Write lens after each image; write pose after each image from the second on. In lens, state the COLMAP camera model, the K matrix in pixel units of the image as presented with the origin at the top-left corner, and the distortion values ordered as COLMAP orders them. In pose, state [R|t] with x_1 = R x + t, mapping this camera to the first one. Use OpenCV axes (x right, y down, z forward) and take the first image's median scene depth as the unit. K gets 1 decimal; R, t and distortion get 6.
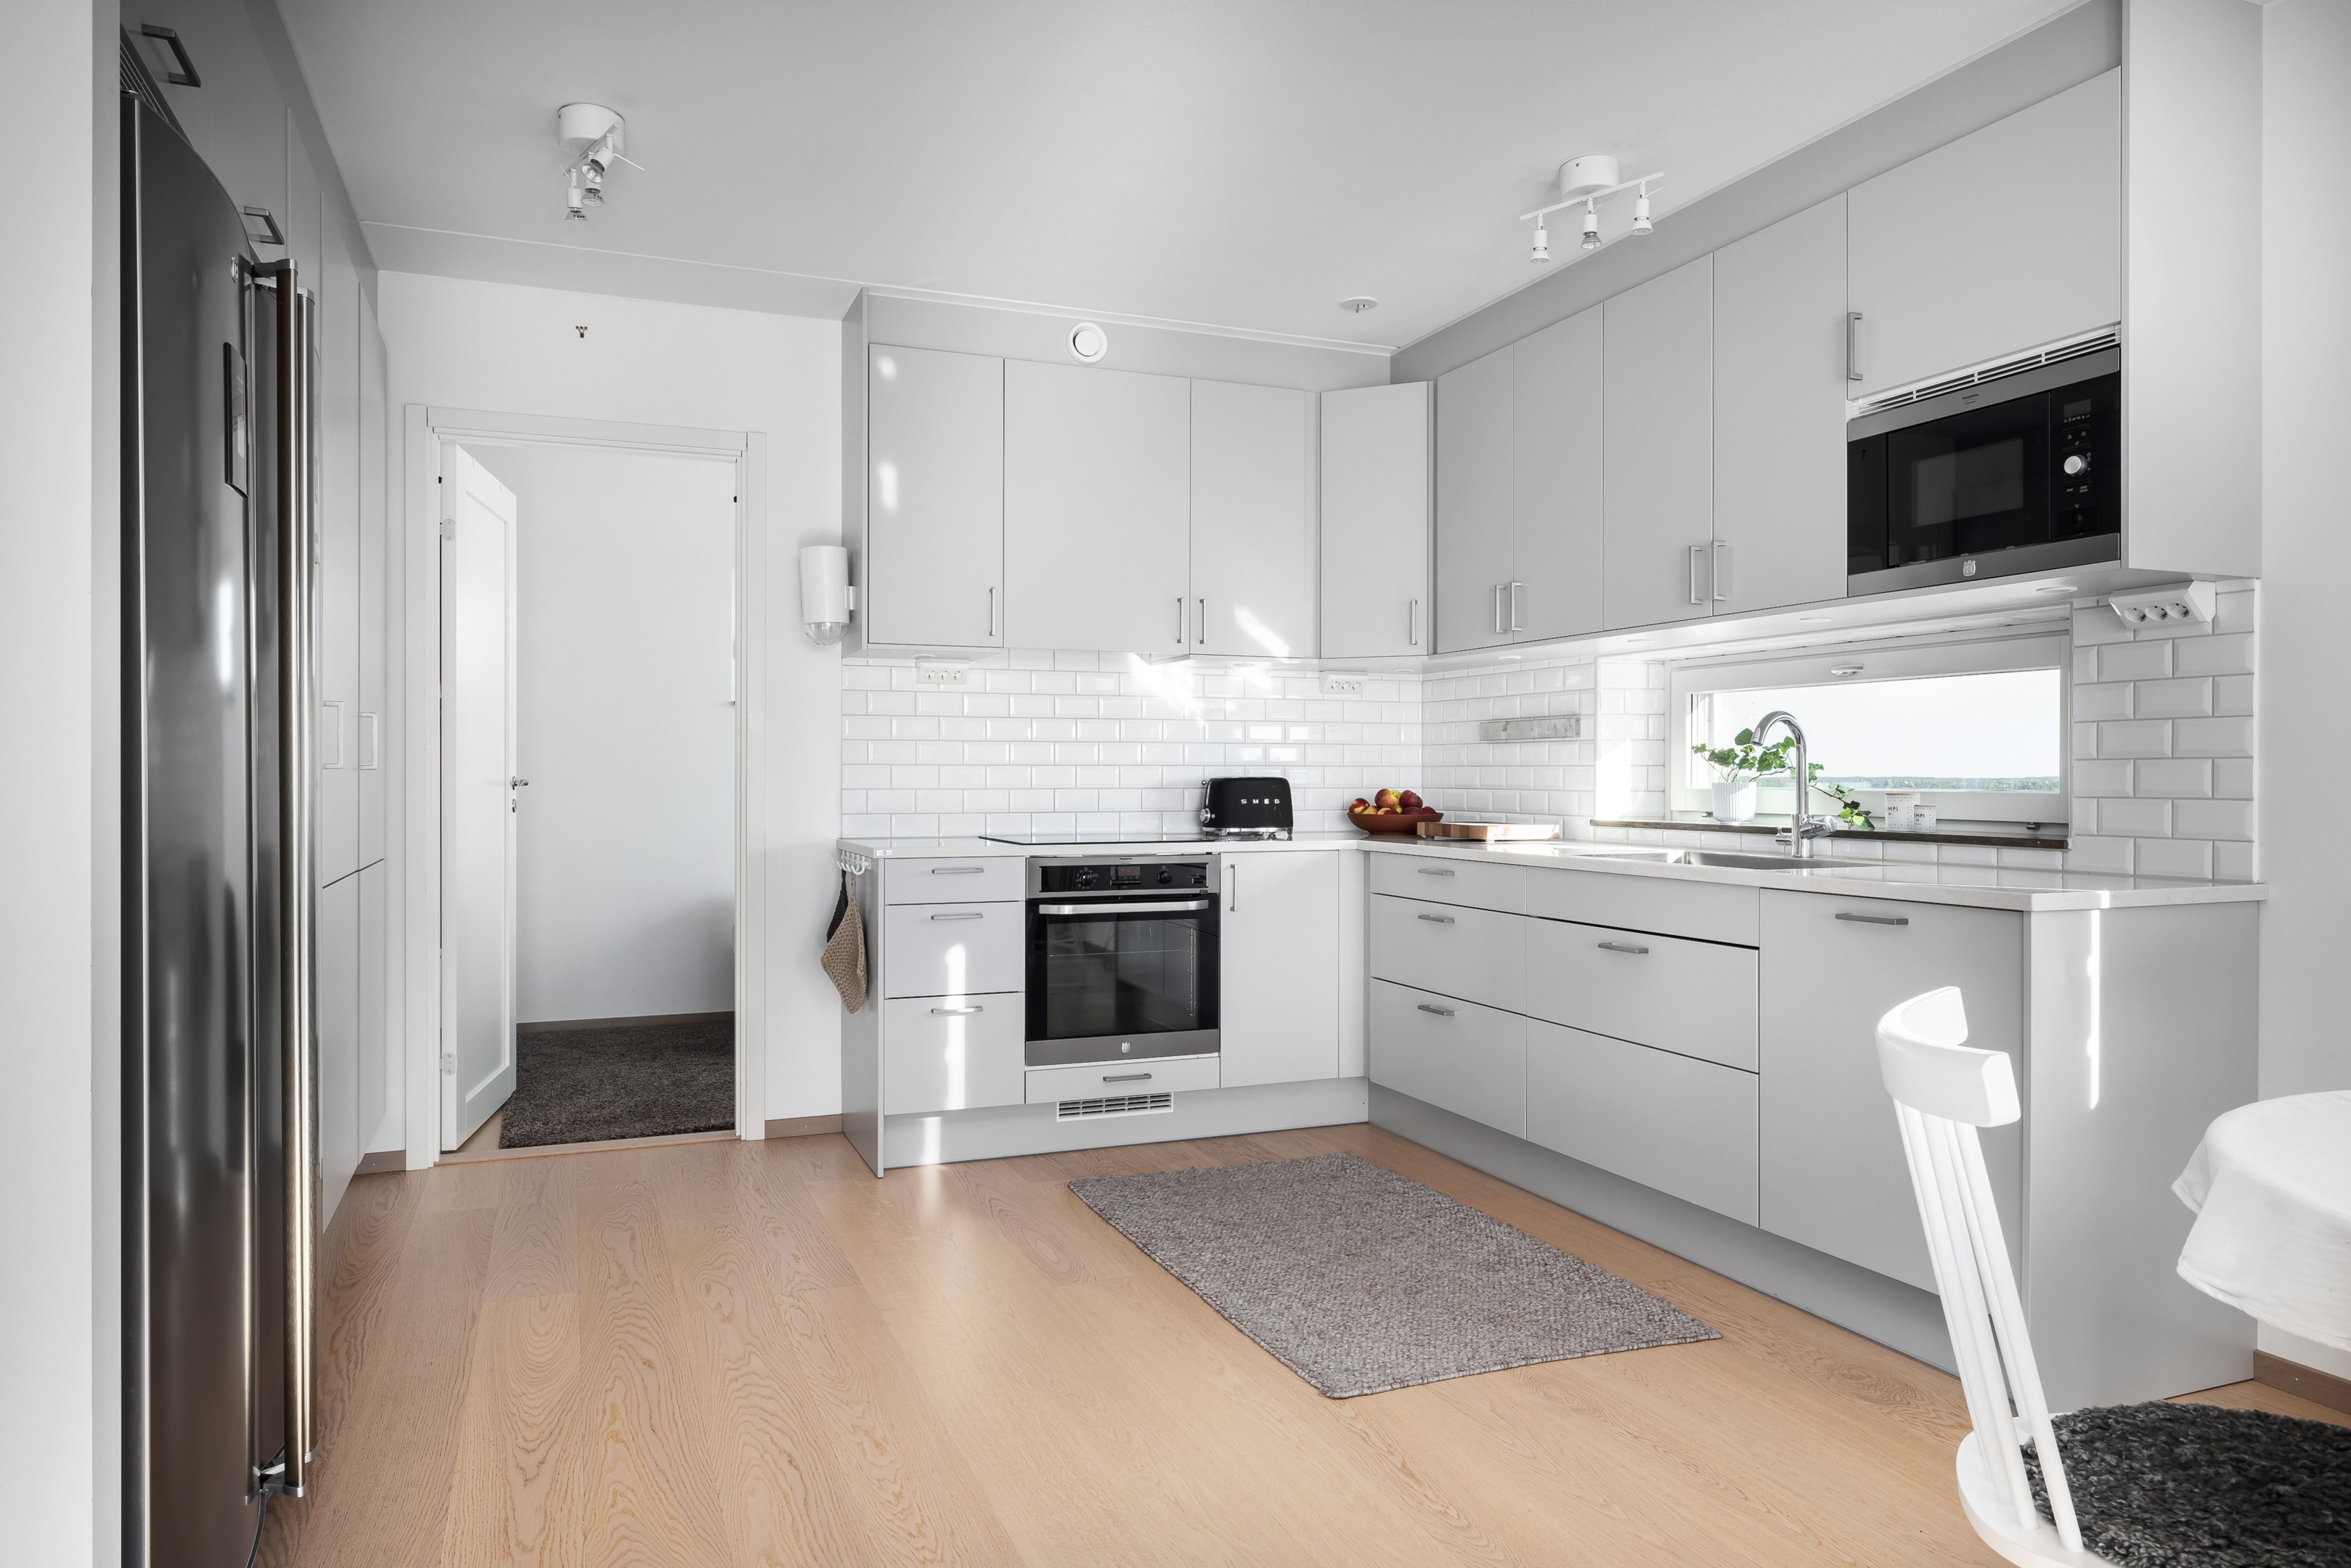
lens RADIAL K [[1515.0, 0, 1176.4], [0, 1515.0, 775.9], [0, 0, 1]] dist [-0.001247, -0.001469]
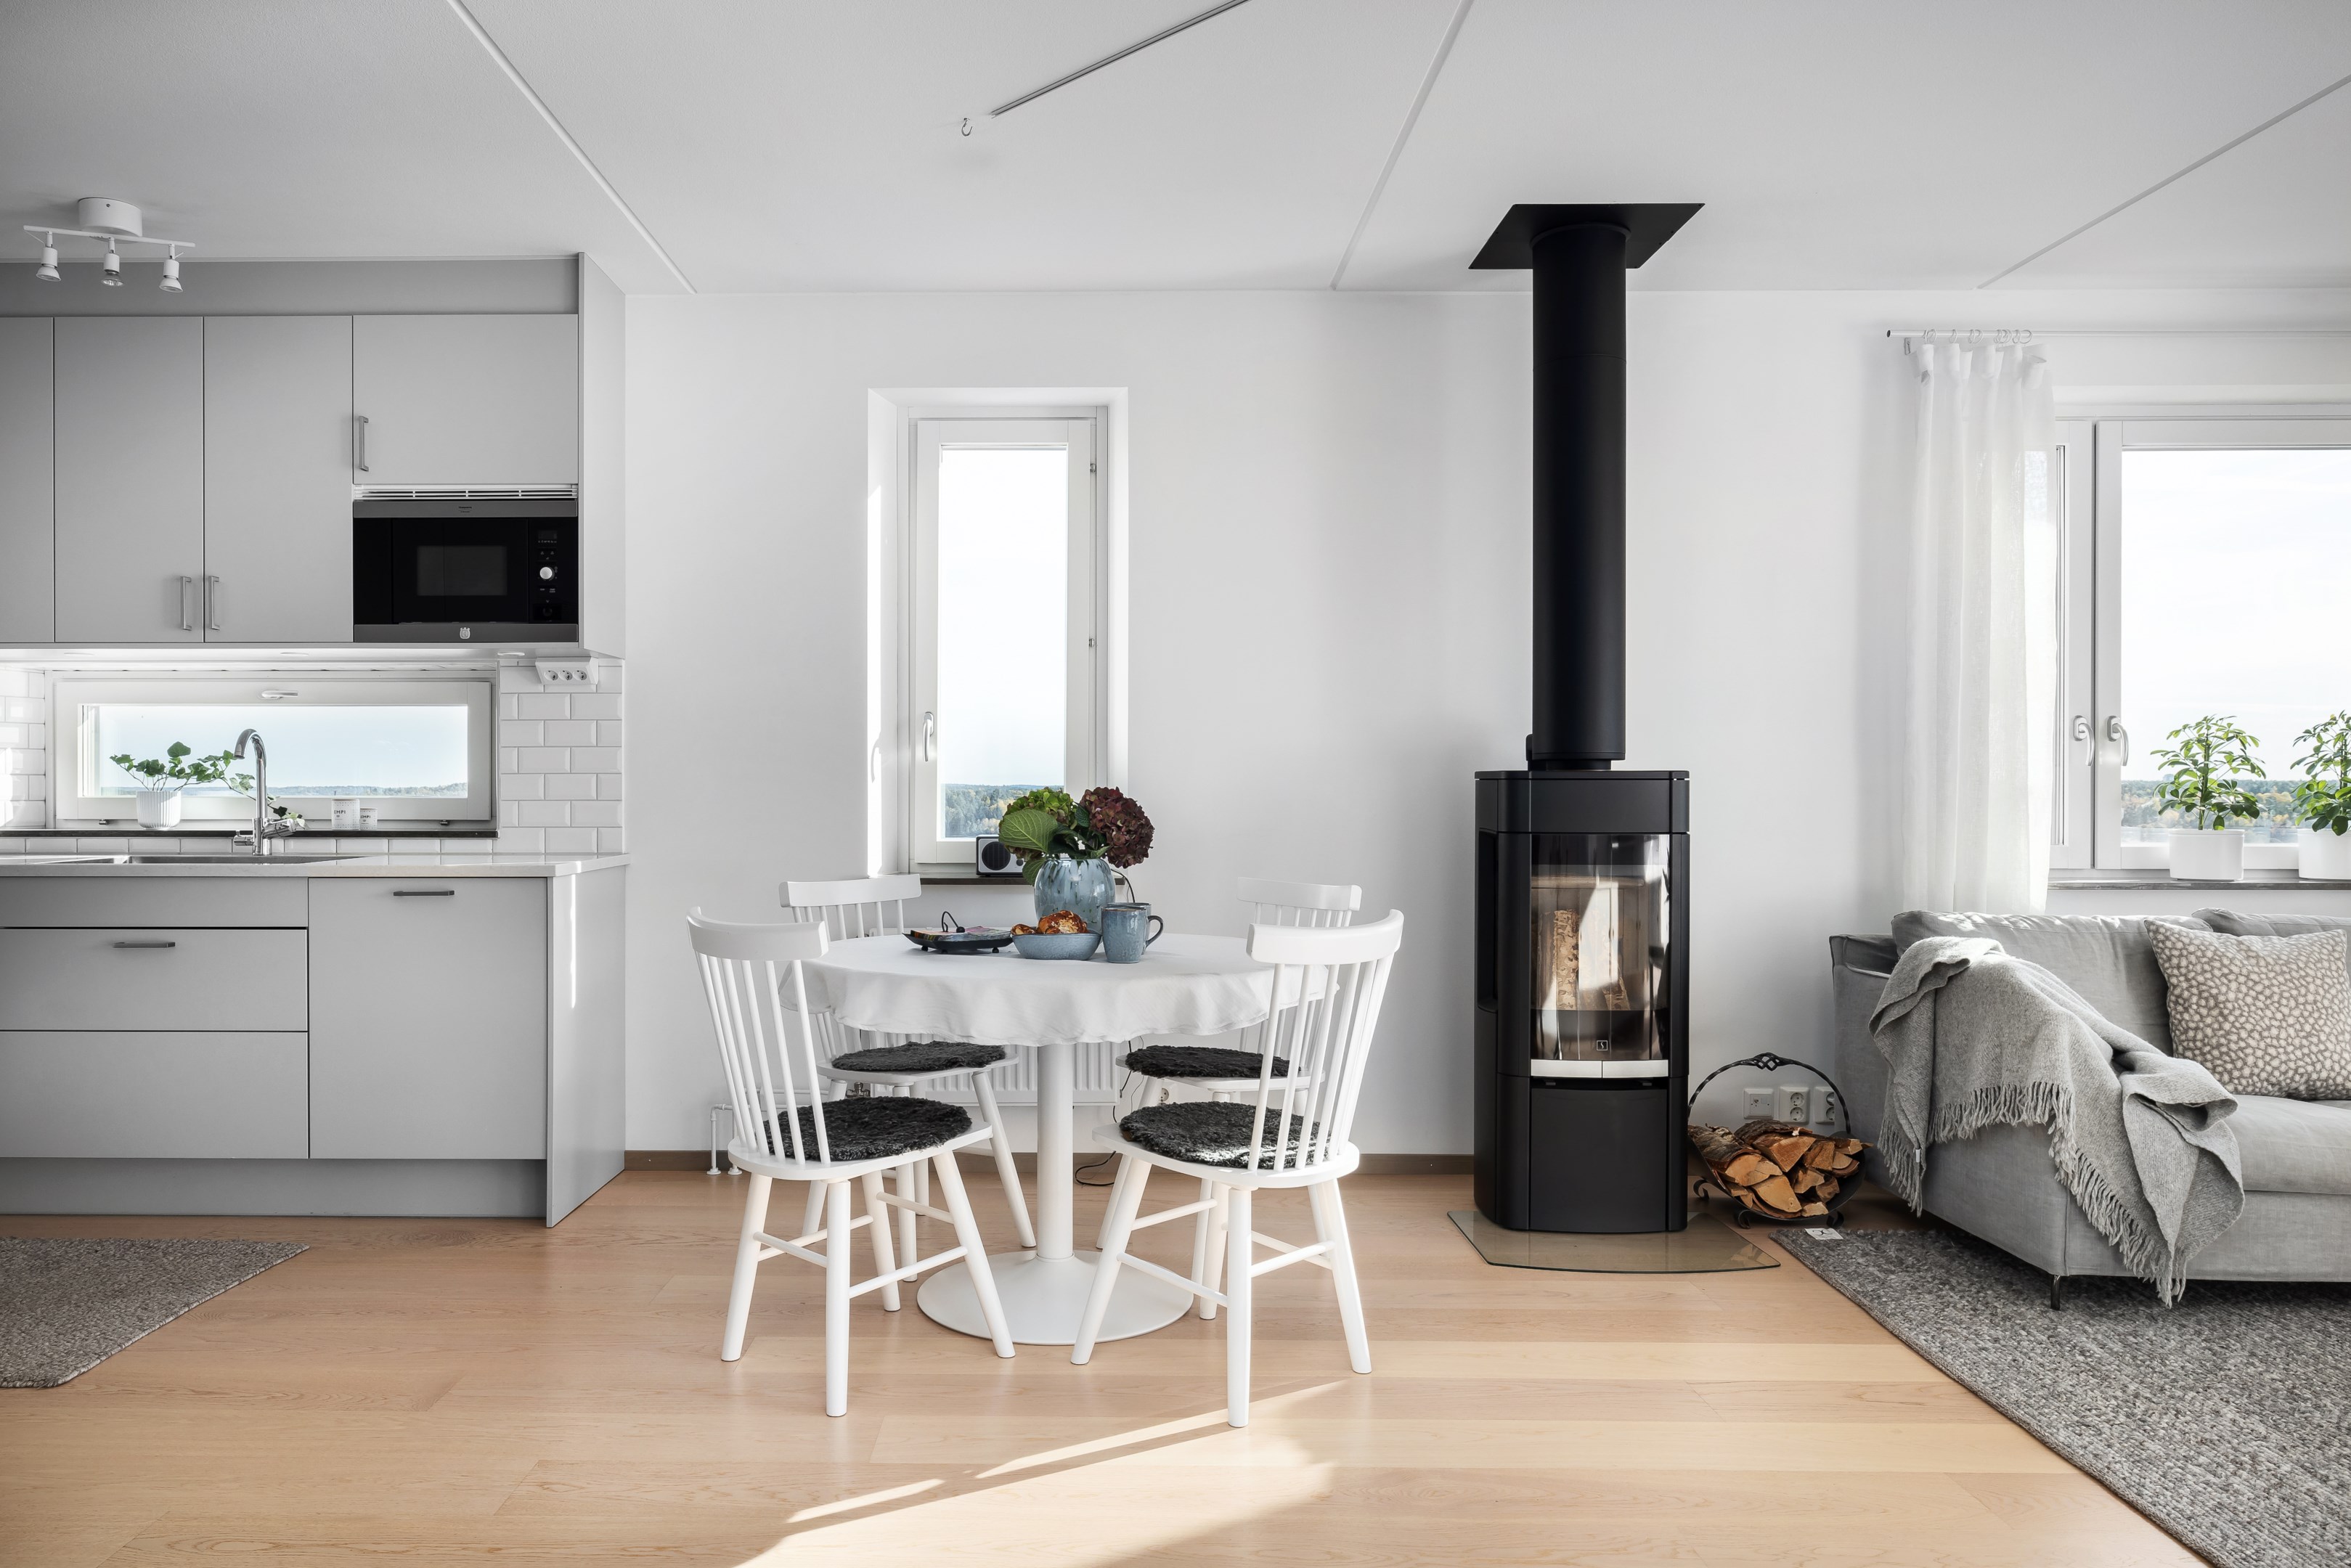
lens RADIAL K [[1515.0, 0, 1175.1], [0, 1515.0, 789.0], [0, 0, 1]] dist [-0.001247, -0.001469]
pose [[0.333359, -0.002530, 0.942797, -0.440873], [-0.000568, 0.999996, 0.002884, -0.000676], [-0.942800, -0.001497, 0.333356, -0.047310]]
